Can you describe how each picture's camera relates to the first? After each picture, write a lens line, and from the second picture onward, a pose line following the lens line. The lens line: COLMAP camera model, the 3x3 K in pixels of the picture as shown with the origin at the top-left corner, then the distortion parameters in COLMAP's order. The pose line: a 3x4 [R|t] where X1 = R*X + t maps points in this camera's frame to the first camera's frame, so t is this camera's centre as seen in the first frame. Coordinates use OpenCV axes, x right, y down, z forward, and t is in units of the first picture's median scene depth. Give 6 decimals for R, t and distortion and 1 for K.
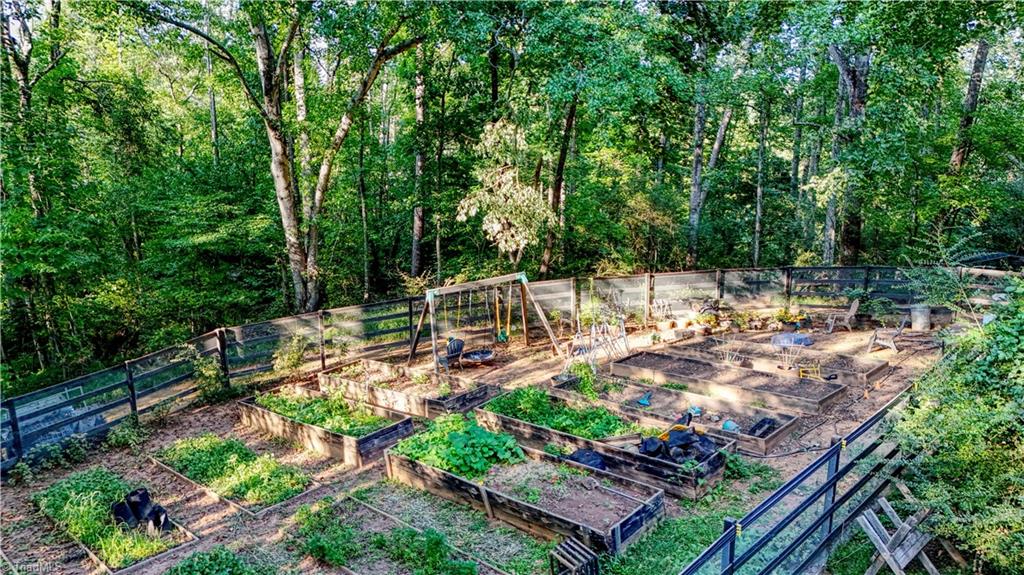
lens RADIAL K [[765.4, 0, 512.0], [0, 765.4, 287.5], [0, 0, 1]] dist [0.001873, 0.000042]
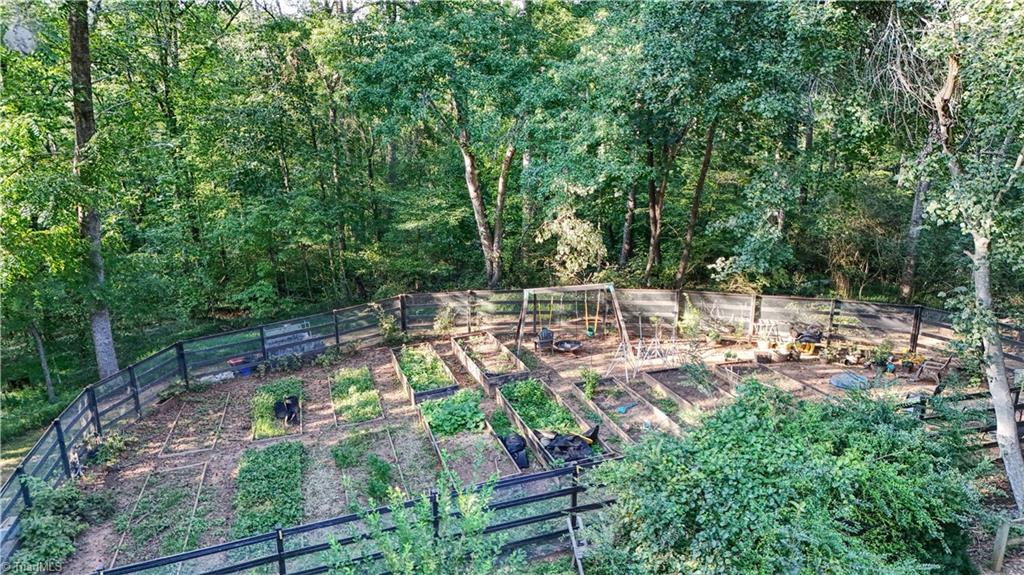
lens RADIAL K [[765.4, 0, 512.0], [0, 765.4, 287.5], [0, 0, 1]] dist [0.001873, 0.000042]
pose [[0.857388, 0.140757, -0.495049, 0.487108], [-0.094226, 0.988547, 0.117879, -0.143296], [0.505972, -0.054422, 0.860832, -0.117391]]
